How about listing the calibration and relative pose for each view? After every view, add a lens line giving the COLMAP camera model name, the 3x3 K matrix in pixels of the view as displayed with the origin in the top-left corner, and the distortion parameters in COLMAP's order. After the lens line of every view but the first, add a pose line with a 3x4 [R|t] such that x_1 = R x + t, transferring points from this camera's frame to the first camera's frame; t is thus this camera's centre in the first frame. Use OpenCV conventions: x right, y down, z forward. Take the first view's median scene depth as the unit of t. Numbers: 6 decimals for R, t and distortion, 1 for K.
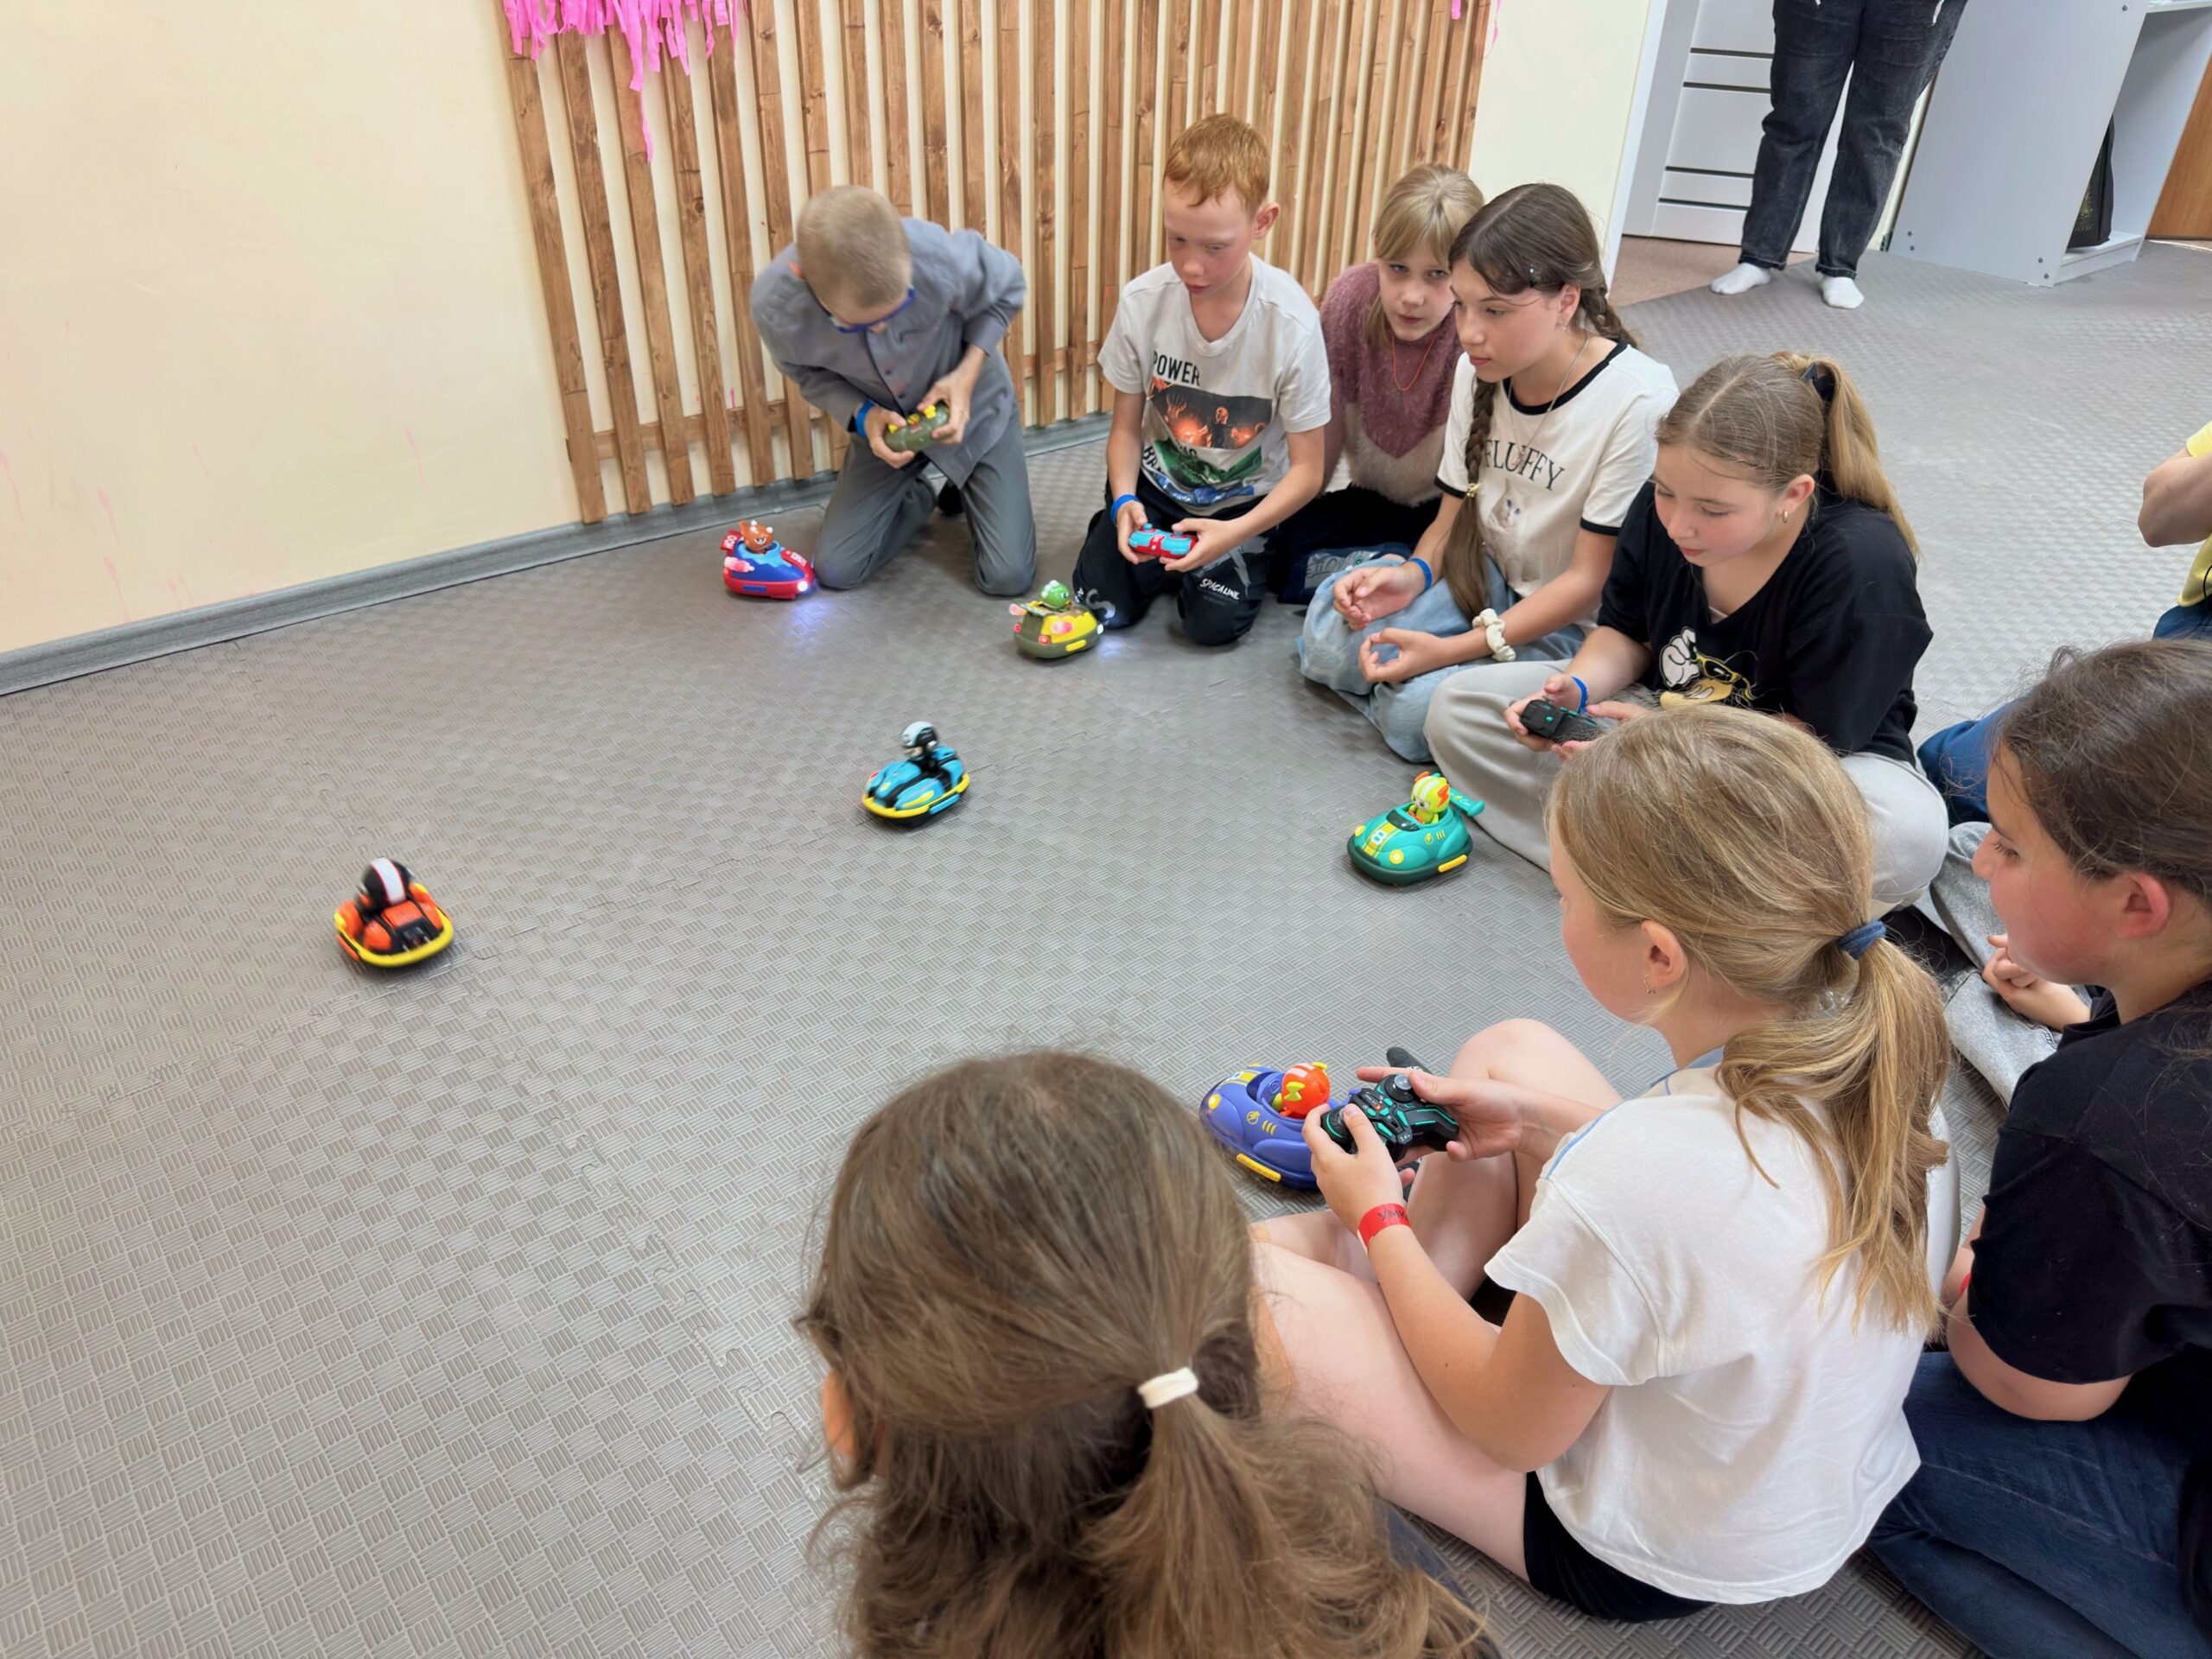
lens RADIAL K [[1528.4, 0, 1102.1], [0, 1528.4, 833.6], [0, 0, 1]] dist [0.001235, 0.000041]
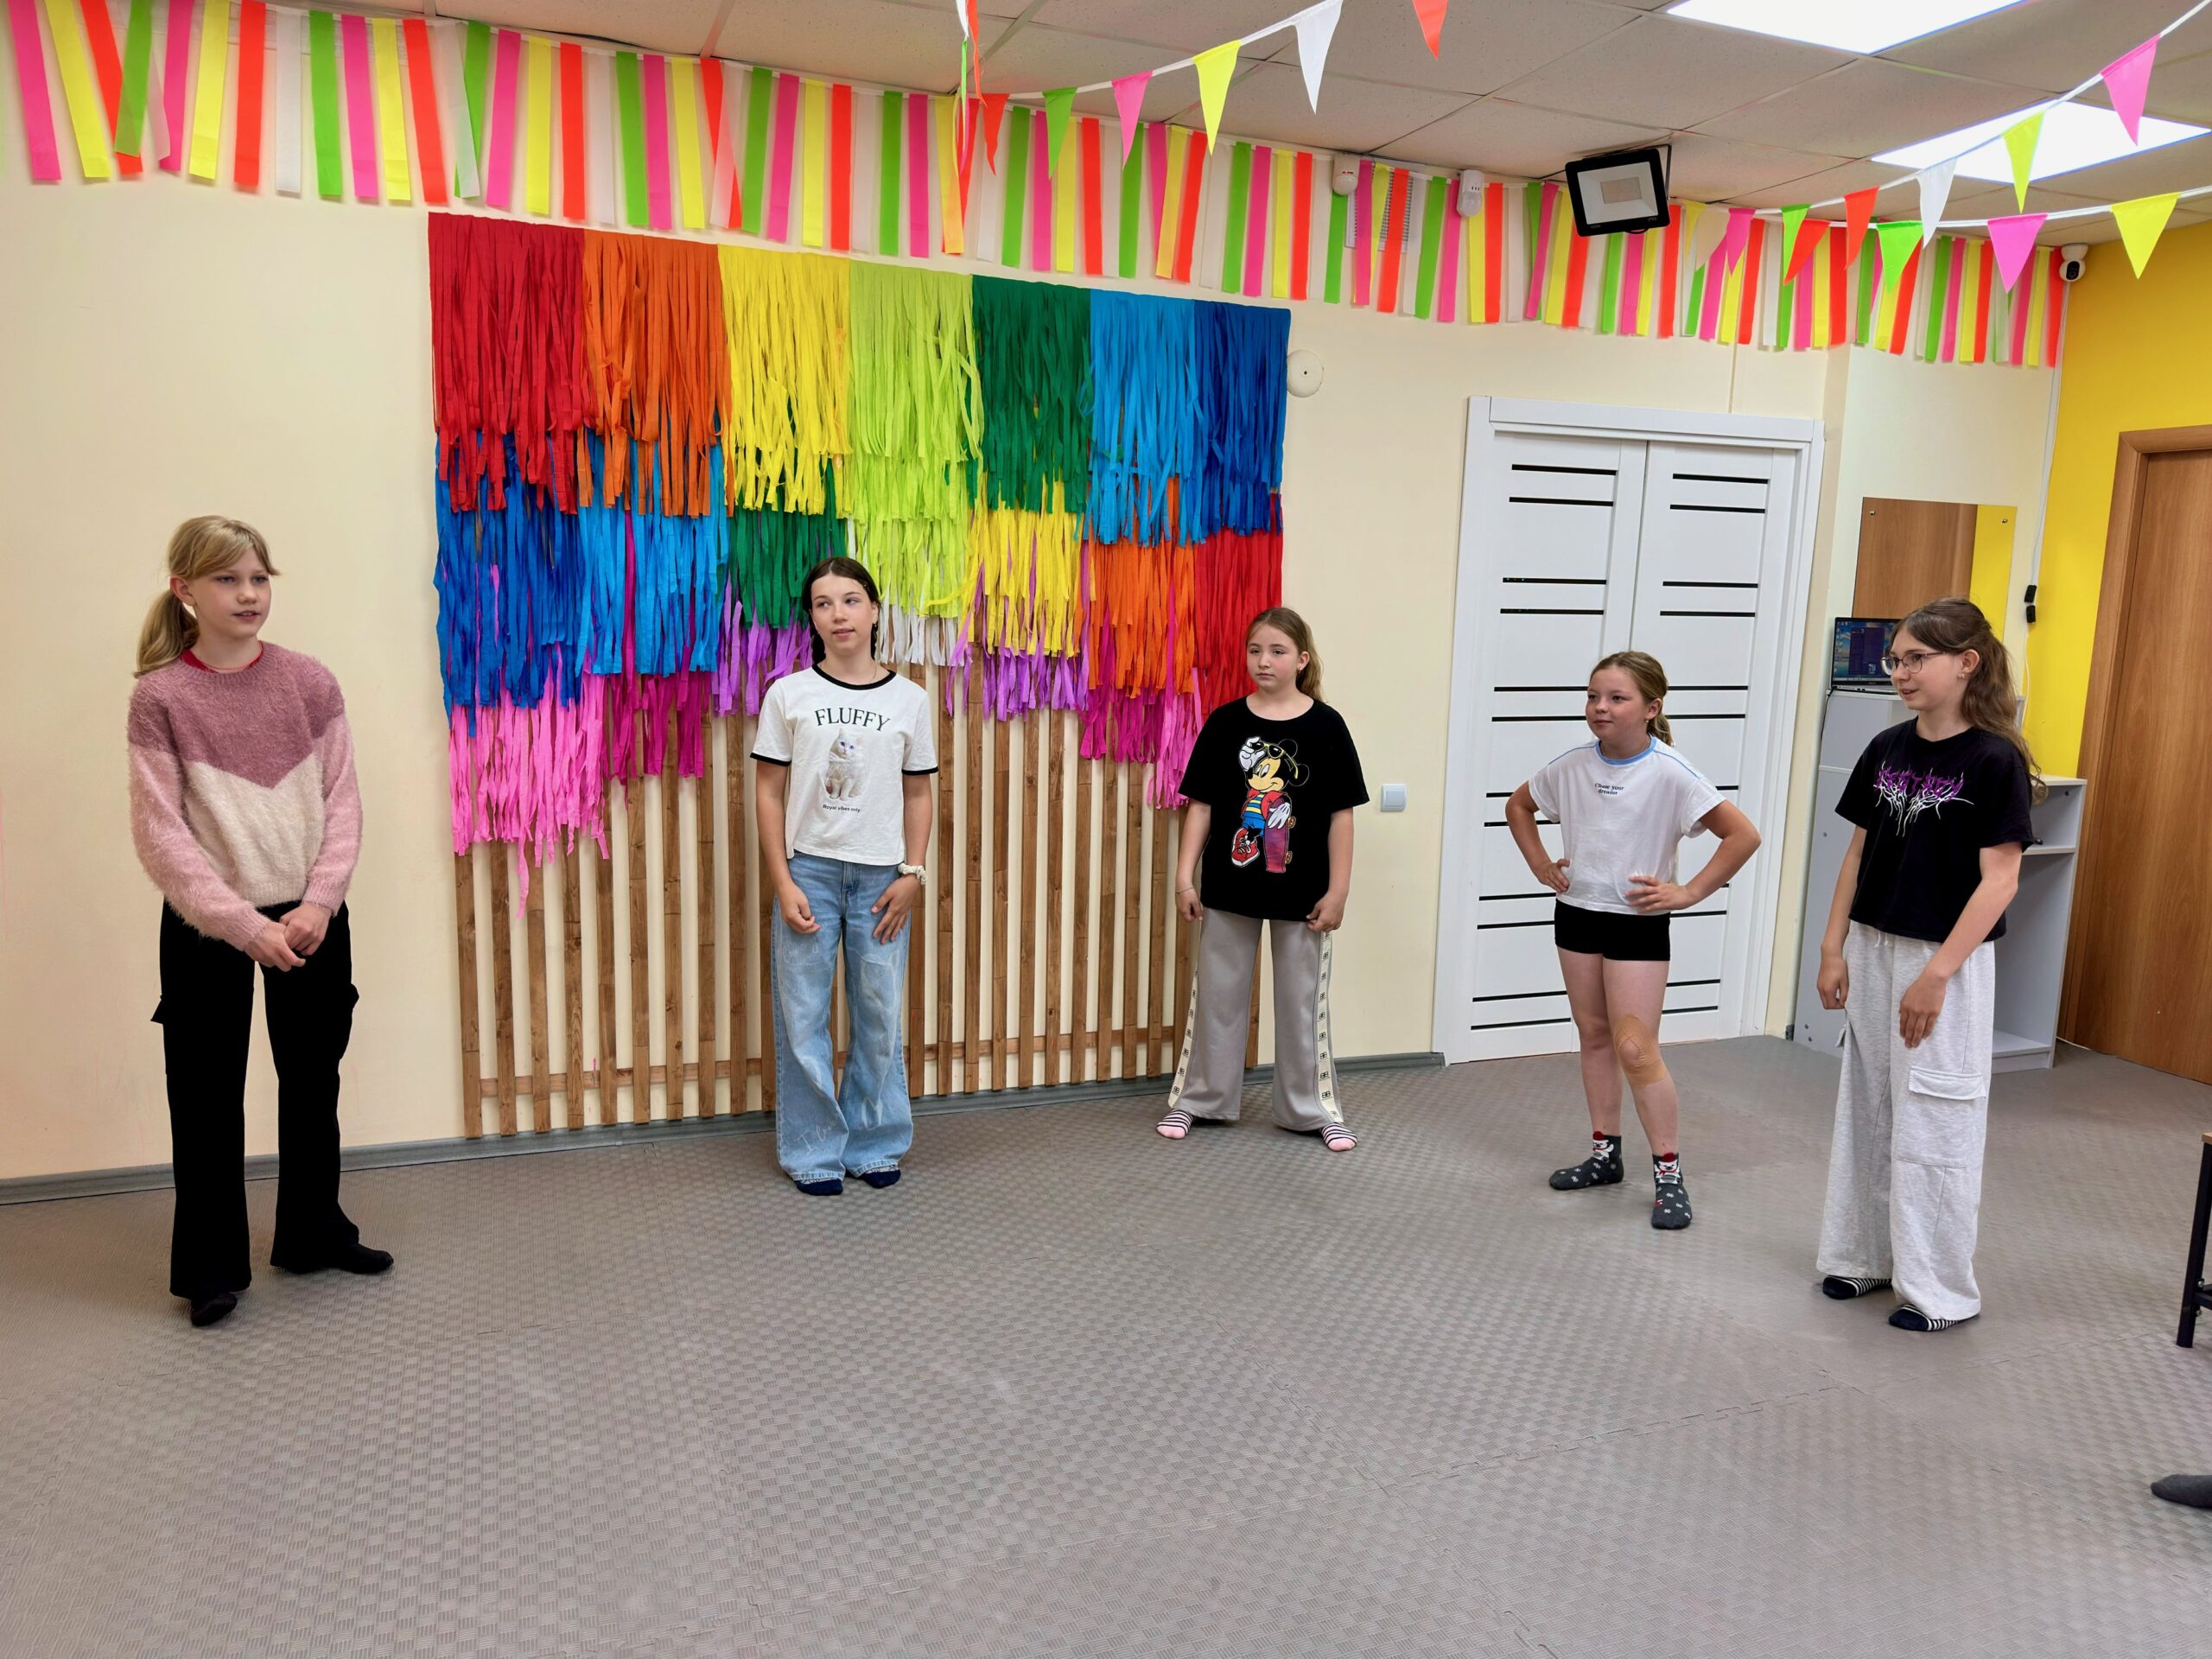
lens RADIAL K [[1528.4, 0, 1106.6], [0, 1528.4, 828.0], [0, 0, 1]] dist [0.001235, 0.000041]
pose [[0.941167, 0.061459, -0.332306, 0.688638], [-0.187152, 0.913555, -0.361098, -0.060238], [0.281387, 0.402046, 0.871310, -0.209108]]
